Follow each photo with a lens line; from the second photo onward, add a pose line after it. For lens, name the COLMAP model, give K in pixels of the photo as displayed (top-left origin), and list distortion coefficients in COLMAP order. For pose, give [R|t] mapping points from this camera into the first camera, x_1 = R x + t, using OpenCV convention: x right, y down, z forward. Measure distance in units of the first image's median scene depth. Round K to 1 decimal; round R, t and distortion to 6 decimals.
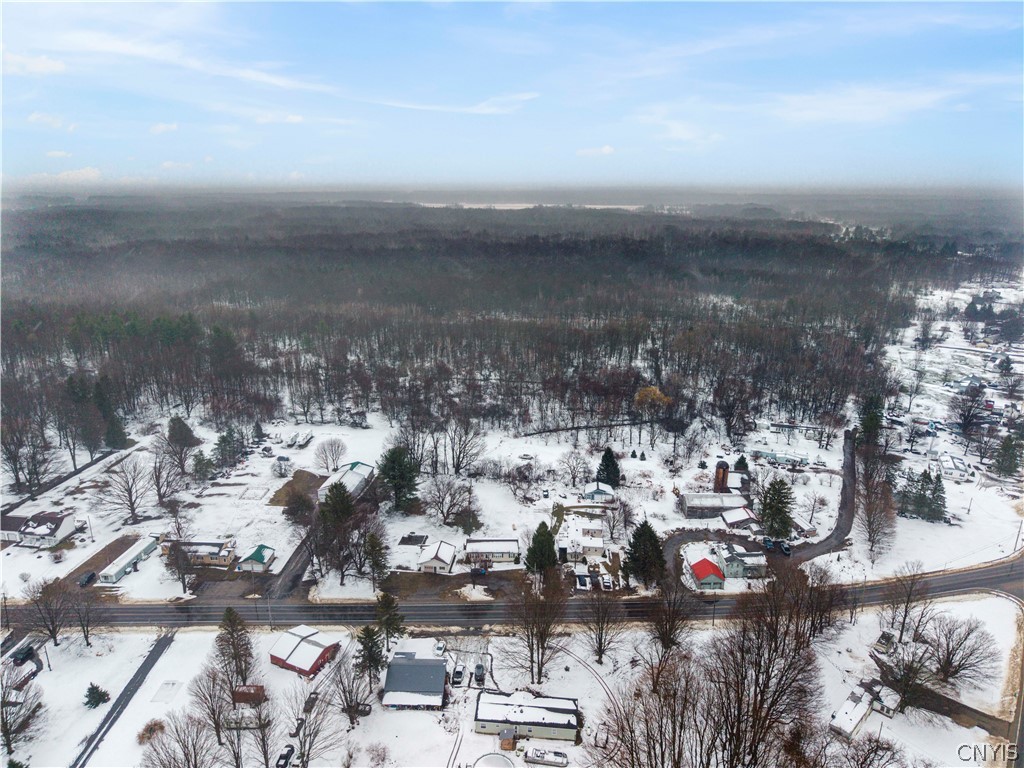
lens RADIAL K [[729.8, 0, 512.0], [0, 729.8, 384.0], [0, 0, 1]] dist [0.009441, -0.000385]
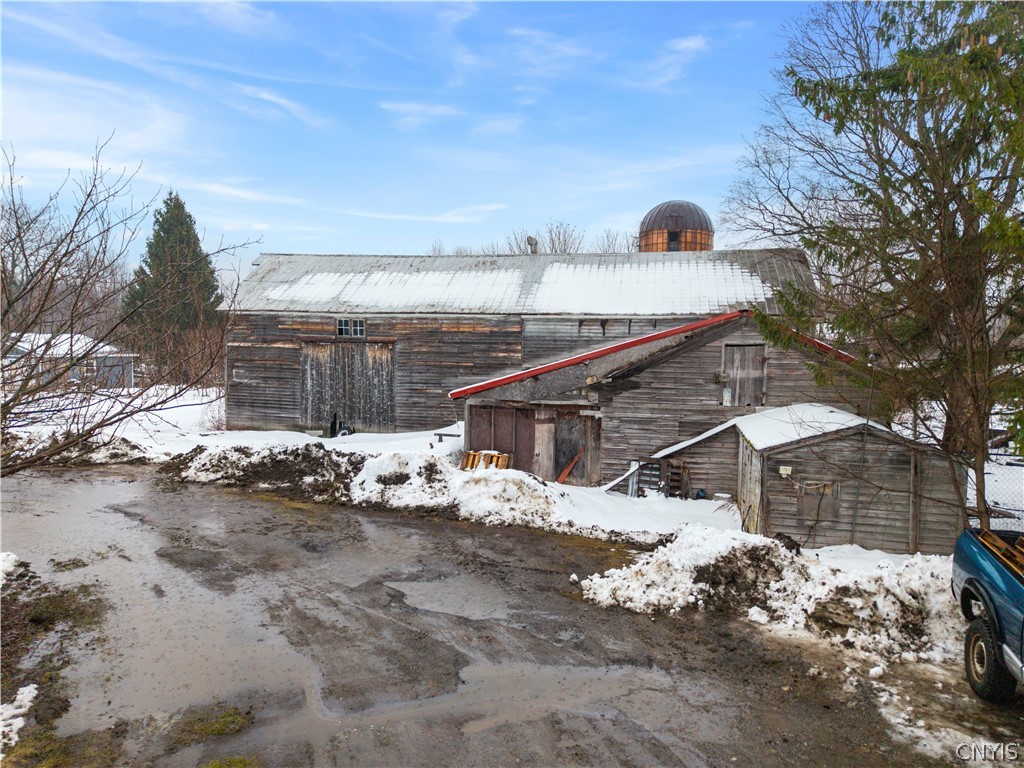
lens RADIAL K [[674.8, 0, 525.9], [0, 674.8, 383.8], [0, 0, 1]] dist [0.001364, 0.000287]
pose [[0.973859, 0.016998, -0.226517, 0.275123], [-0.073970, 0.966574, -0.245487, 0.177441], [0.214773, 0.255825, 0.942564, 0.802202]]
